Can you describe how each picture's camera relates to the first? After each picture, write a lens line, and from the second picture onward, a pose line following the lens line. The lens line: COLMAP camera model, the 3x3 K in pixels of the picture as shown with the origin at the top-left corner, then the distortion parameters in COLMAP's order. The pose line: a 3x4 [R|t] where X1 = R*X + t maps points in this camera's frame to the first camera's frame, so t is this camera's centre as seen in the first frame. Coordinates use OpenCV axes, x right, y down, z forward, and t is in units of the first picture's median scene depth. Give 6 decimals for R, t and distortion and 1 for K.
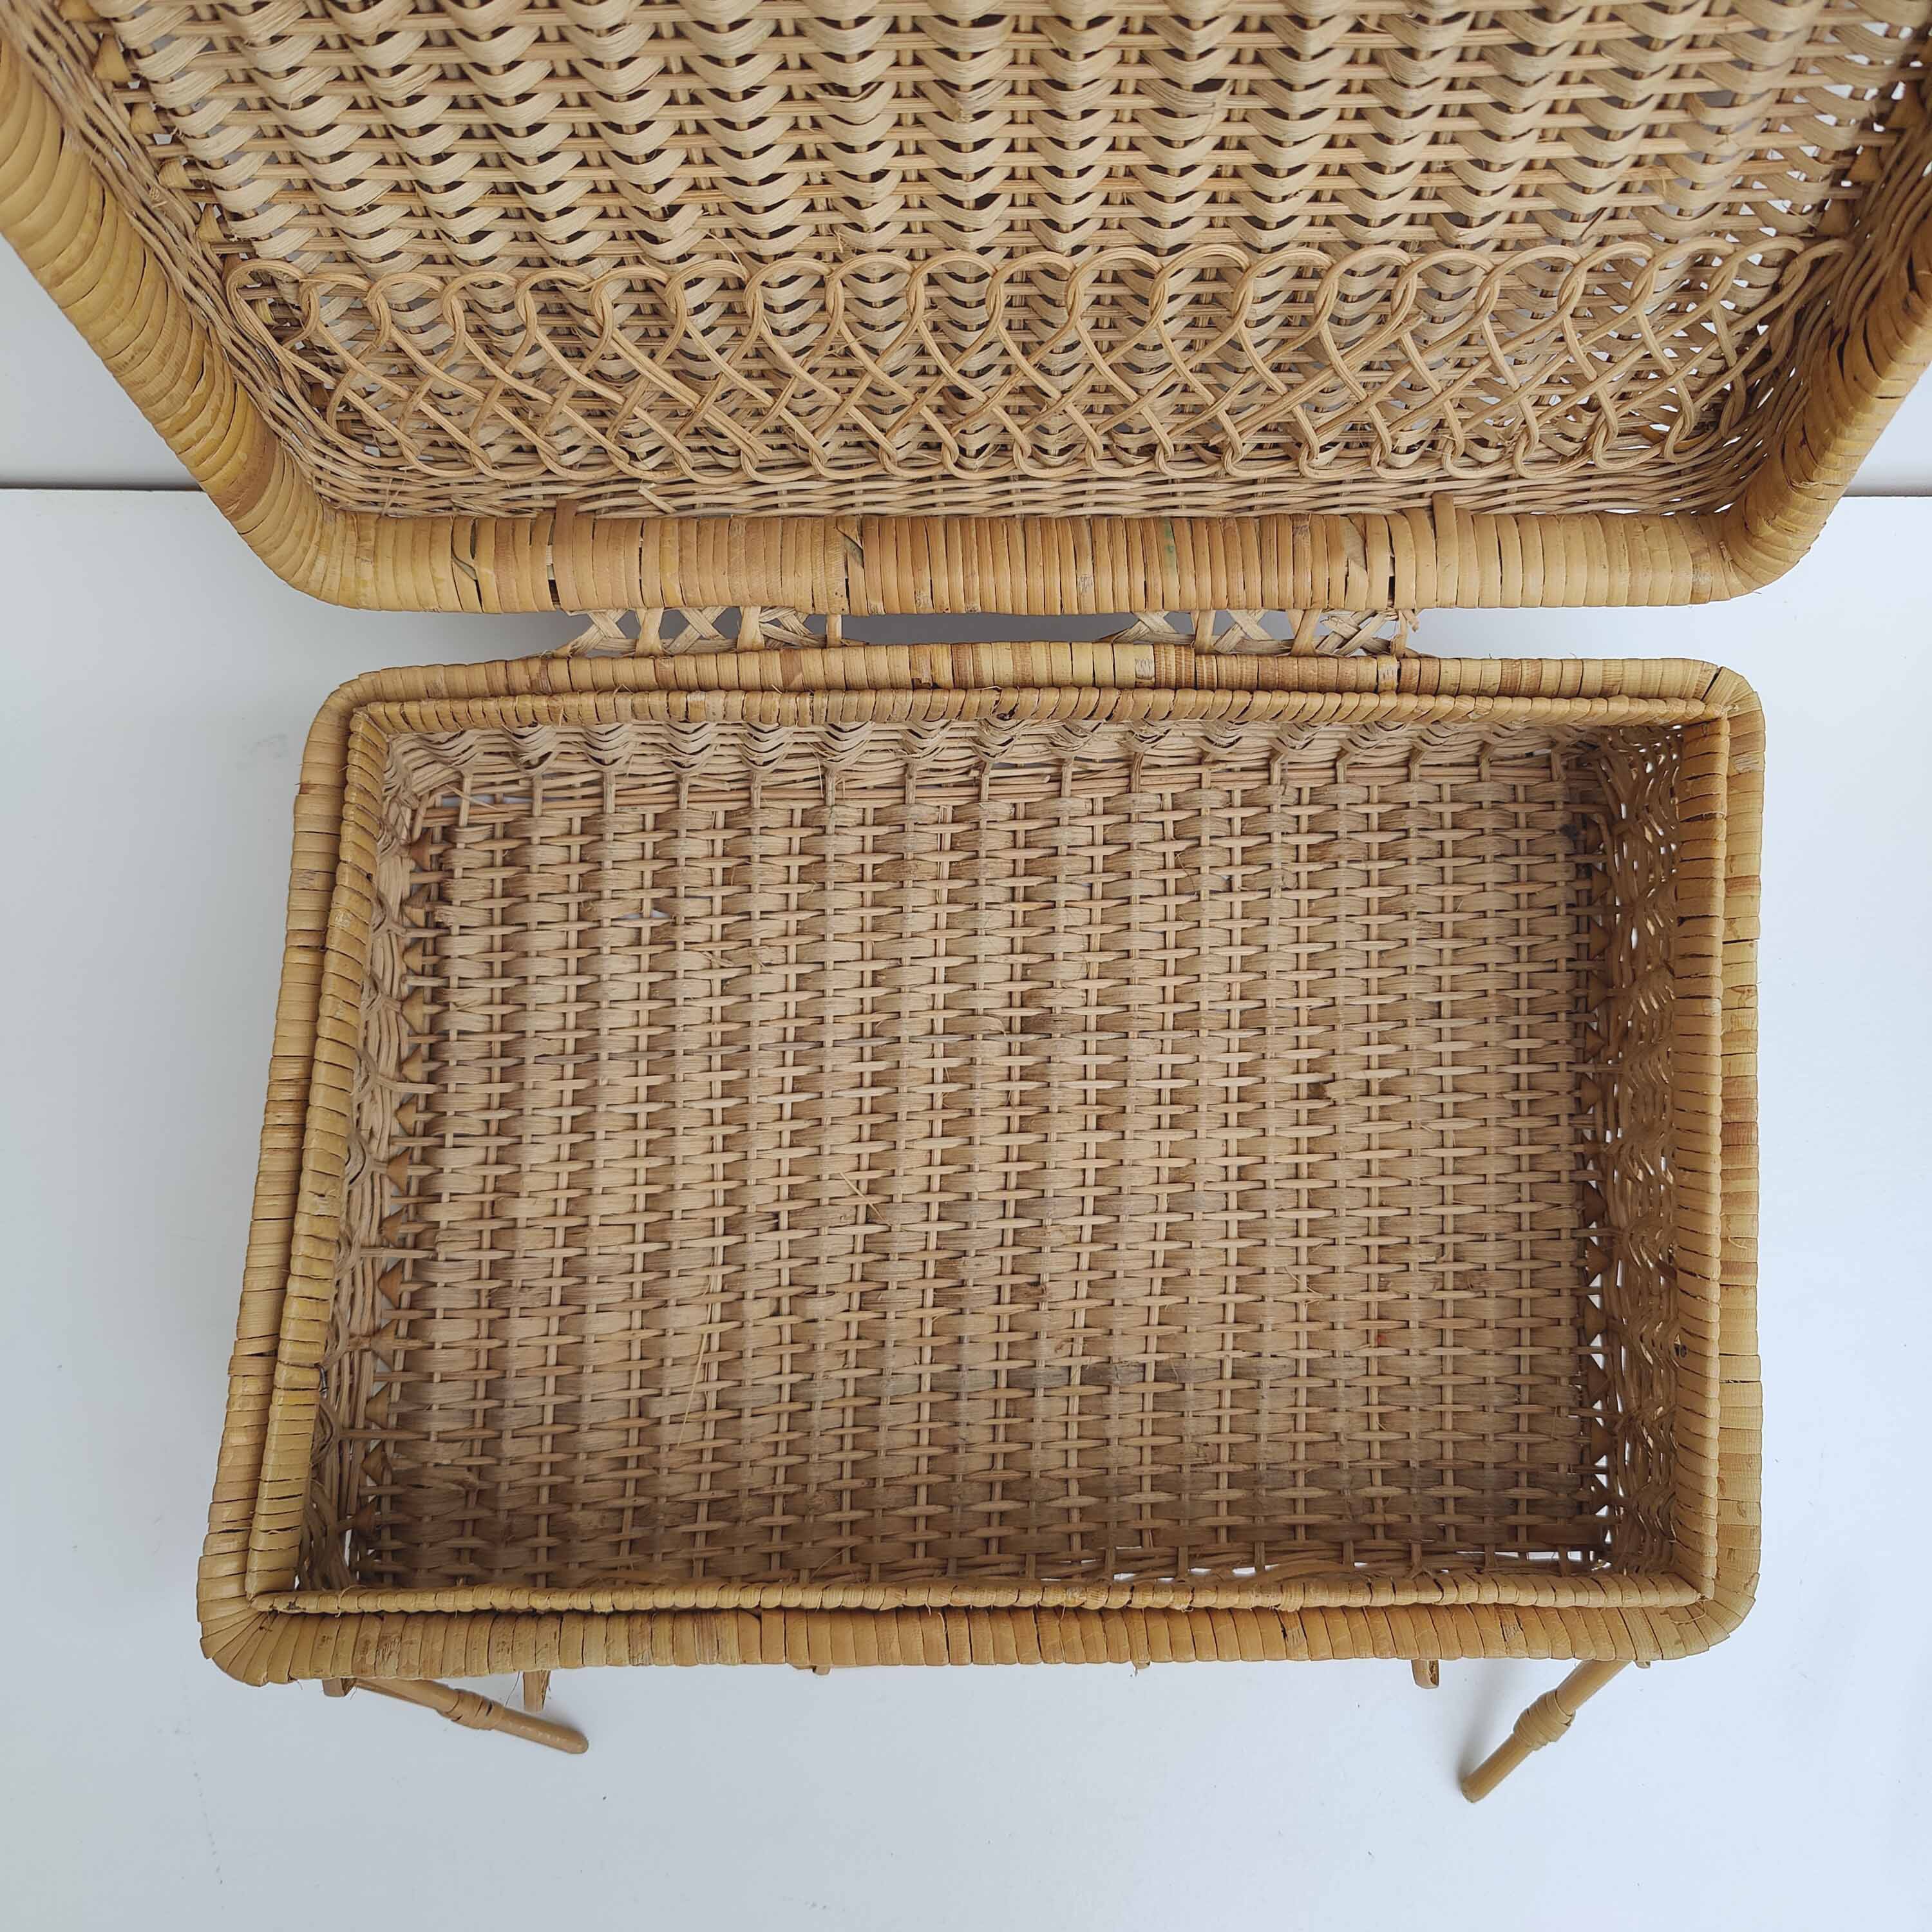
lens RADIAL K [[1872.0, 0, 966.0], [0, 1872.0, 966.0], [0, 0, 1]] dist [-0.032780, 0.177388]
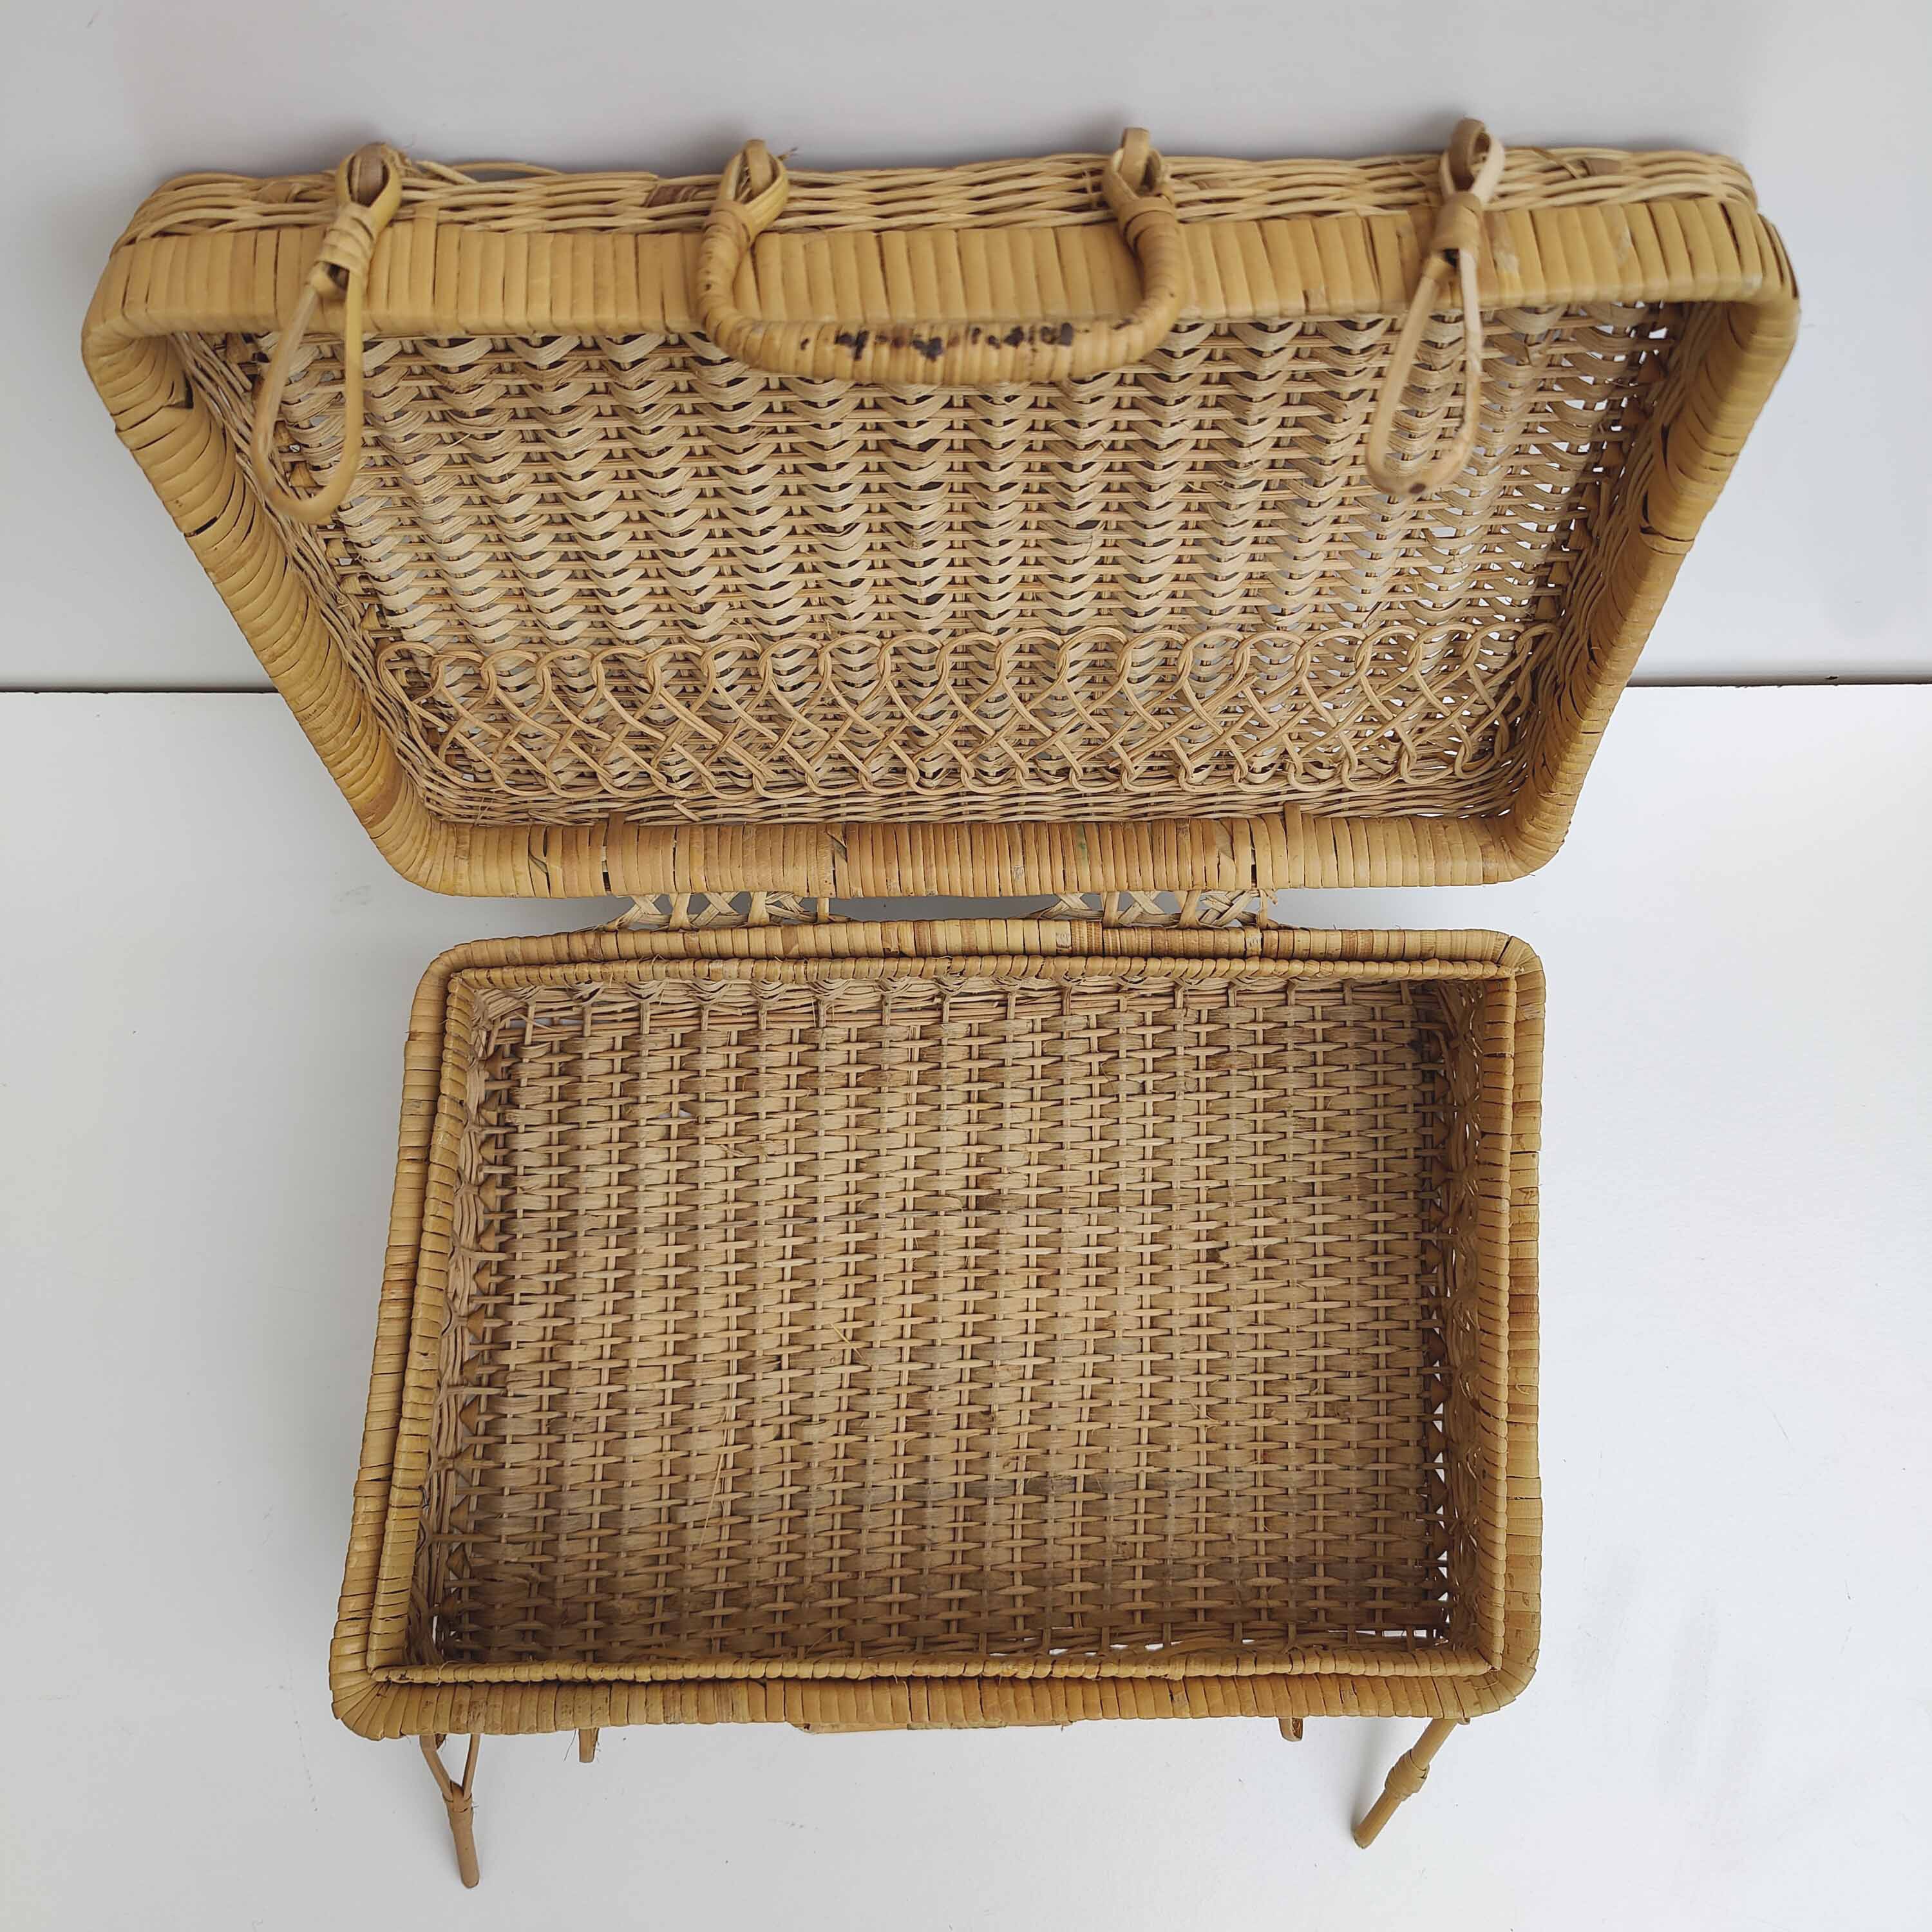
lens RADIAL K [[1872.0, 0, 966.0], [0, 1872.0, 966.0], [0, 0, 1]] dist [-0.032780, 0.177388]
pose [[0.999986, -0.003752, -0.003755, 0.028784], [0.003629, 0.999476, -0.032152, -0.087433], [0.003873, 0.032137, 0.999476, -0.252498]]
